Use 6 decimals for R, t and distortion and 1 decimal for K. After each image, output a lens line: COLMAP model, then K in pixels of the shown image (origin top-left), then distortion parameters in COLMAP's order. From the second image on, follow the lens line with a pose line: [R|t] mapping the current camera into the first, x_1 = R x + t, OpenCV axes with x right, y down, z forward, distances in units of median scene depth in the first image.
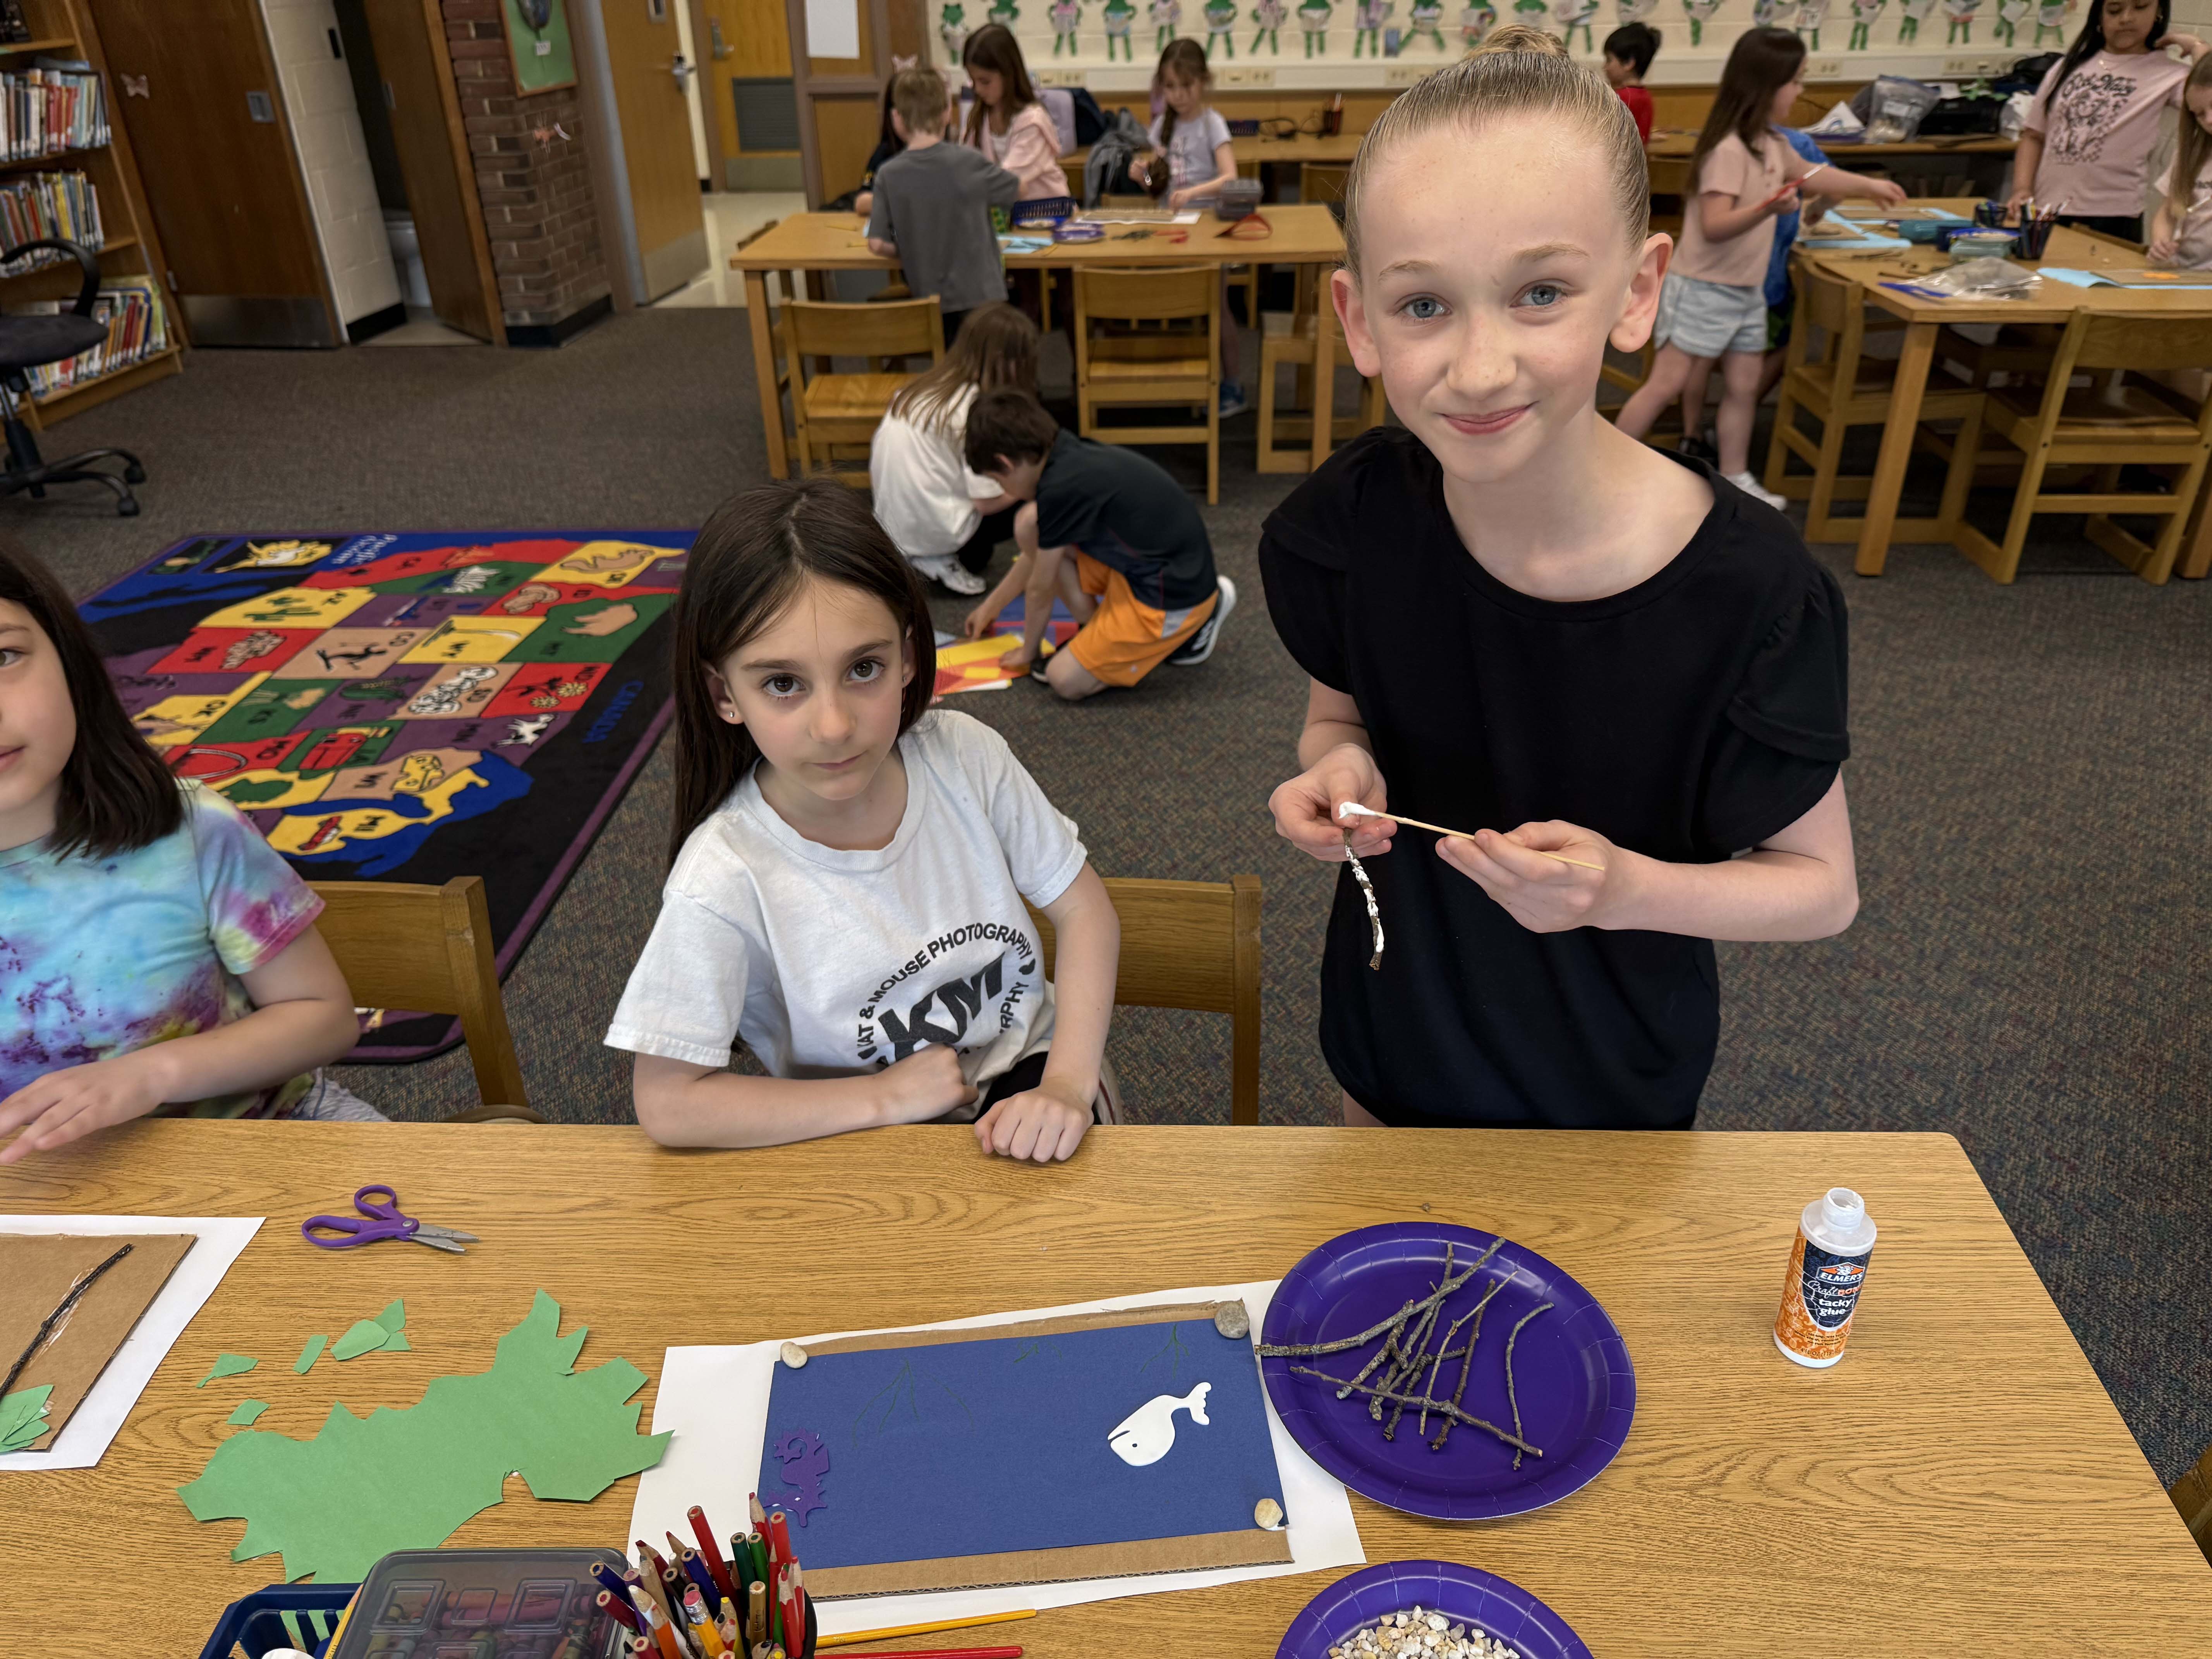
lens RADIAL K [[1533.5, 0, 1106.0], [0, 1533.5, 829.5], [0, 0, 1]] dist [-0.019079, 0.000719]
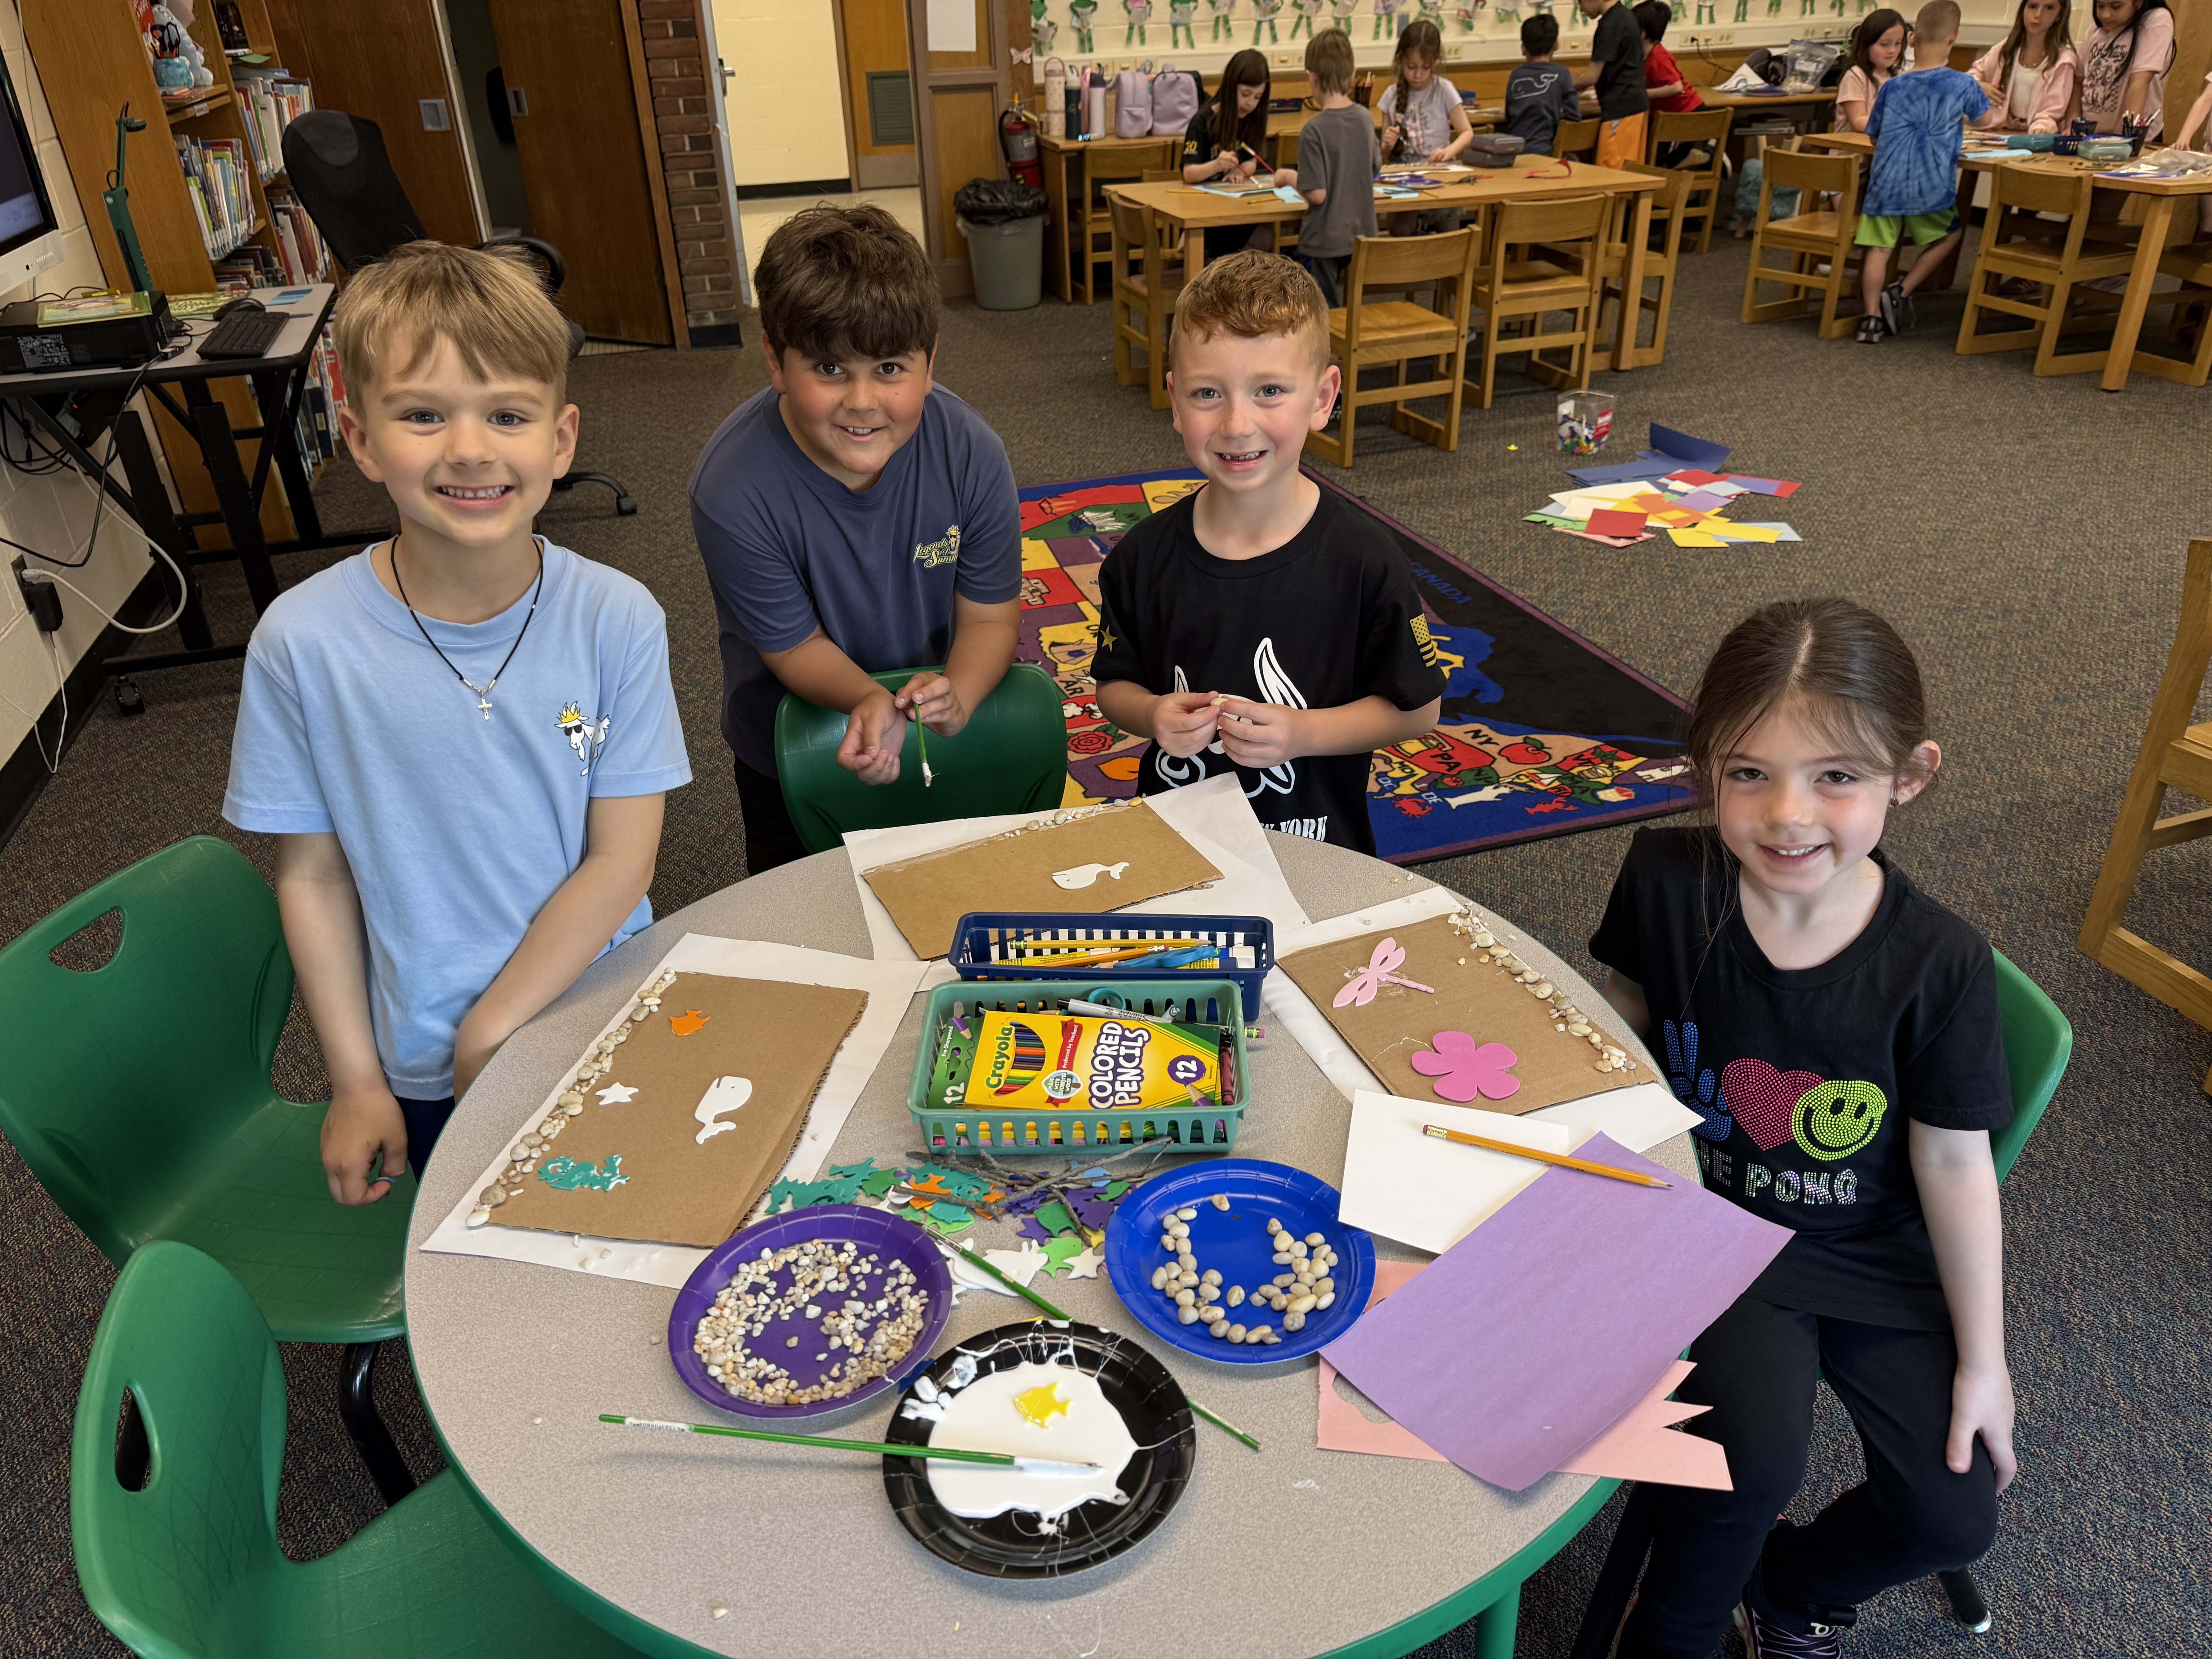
lens RADIAL K [[1533.5, 0, 1106.0], [0, 1533.5, 829.5], [0, 0, 1]] dist [-0.019079, 0.000719]
pose [[0.939047, -0.178422, 0.293865, -0.486564], [0.180701, 0.983343, 0.019614, 0.019447], [-0.292469, 0.034683, 0.955646, -0.016323]]
